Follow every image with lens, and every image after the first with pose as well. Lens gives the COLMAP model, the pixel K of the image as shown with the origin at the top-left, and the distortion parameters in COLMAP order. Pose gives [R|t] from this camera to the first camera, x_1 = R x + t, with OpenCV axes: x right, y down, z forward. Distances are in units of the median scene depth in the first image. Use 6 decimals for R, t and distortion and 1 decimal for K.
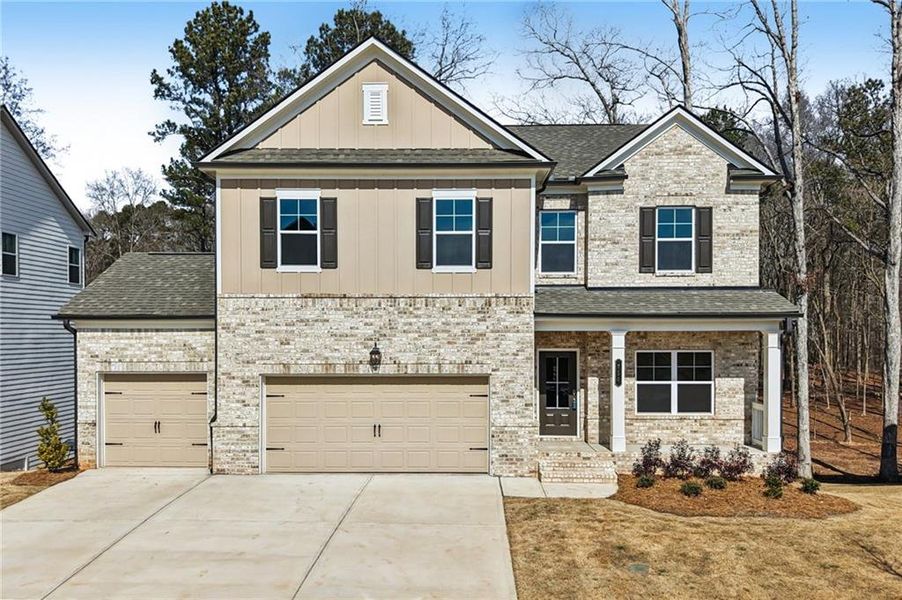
lens RADIAL K [[724.5, 0, 460.0], [0, 724.5, 333.7], [0, 0, 1]] dist [0.101214, -0.208779]
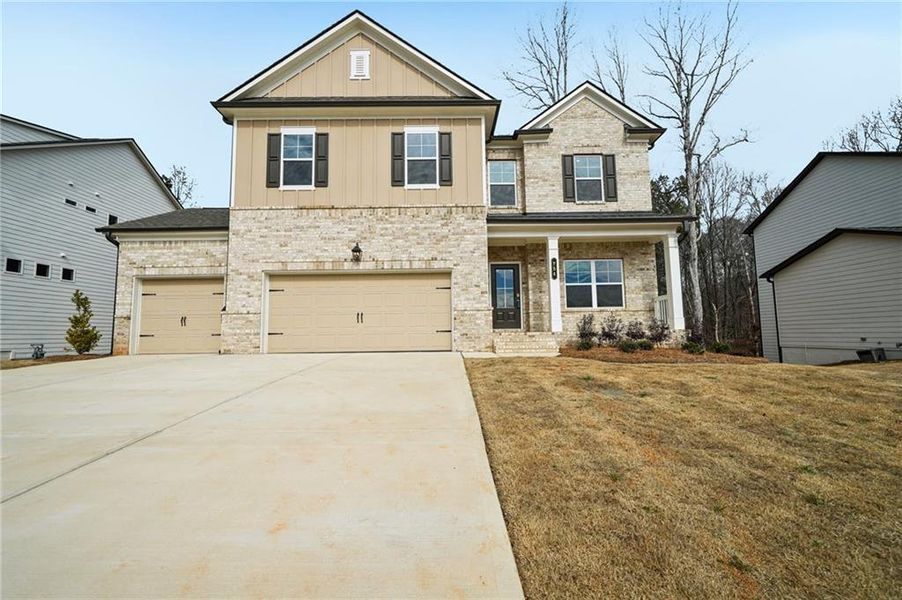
lens RADIAL K [[380.2, 0, 454.4], [0, 380.2, 298.2], [0, 0, 1]] dist [0.000267, 0.000148]
pose [[0.999413, -0.014741, 0.030926, 0.024569], [0.017646, 0.995235, -0.095896, 0.165281], [-0.029365, 0.096386, 0.994911, 0.360532]]
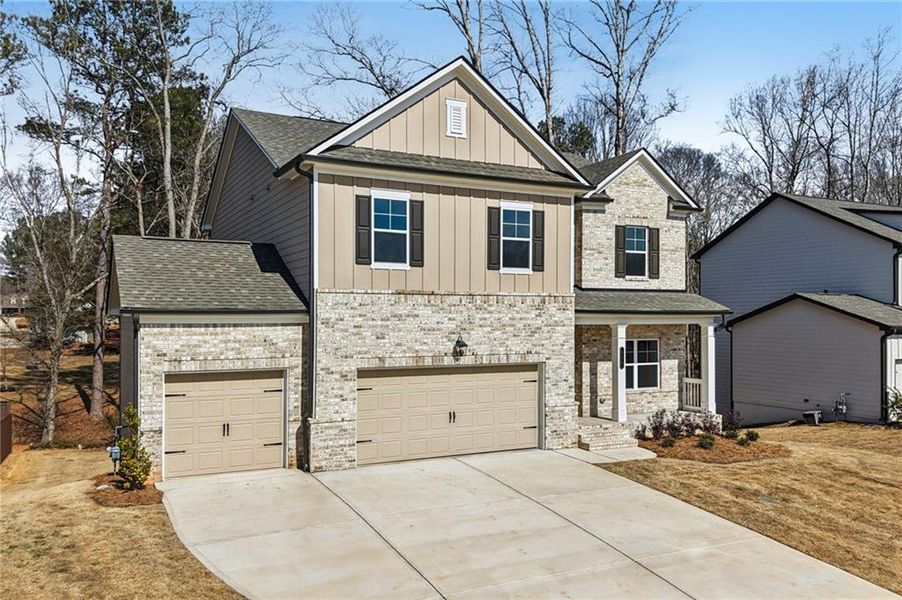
lens RADIAL K [[709.3, 0, 458.0], [0, 709.3, 300.2], [0, 0, 1]] dist [0.103595, -0.192155]
pose [[0.879677, 0.012651, 0.475403, -0.614635], [-0.001157, 0.999700, -0.024464, -0.015163], [-0.475570, 0.020970, 0.879428, 0.059907]]
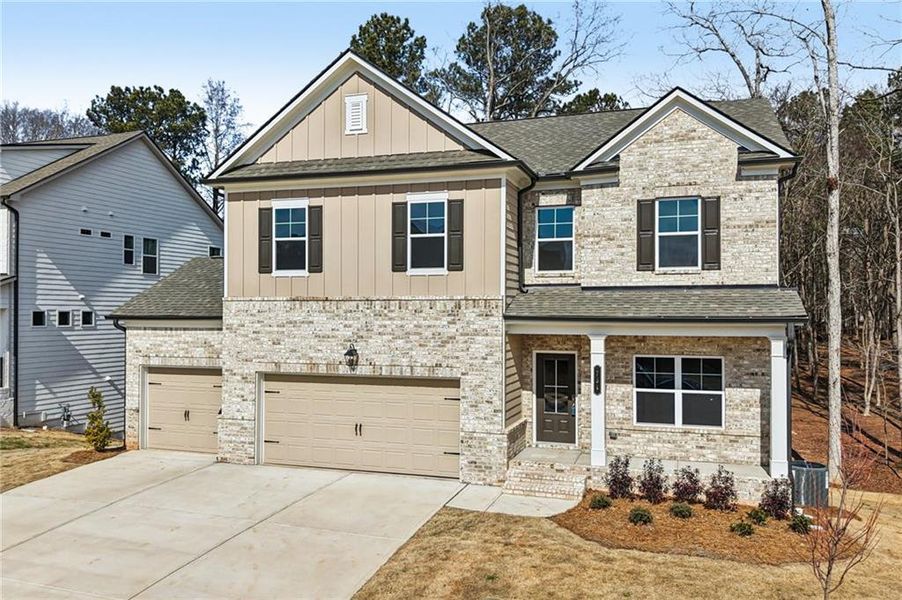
lens RADIAL K [[709.3, 0, 458.0], [0, 709.3, 300.2], [0, 0, 1]] dist [0.103595, -0.192155]
pose [[0.955447, -0.001992, -0.295156, 0.319115], [-0.002910, 0.999865, -0.016170, -0.033472], [0.295148, 0.016309, 0.955312, 0.075685]]
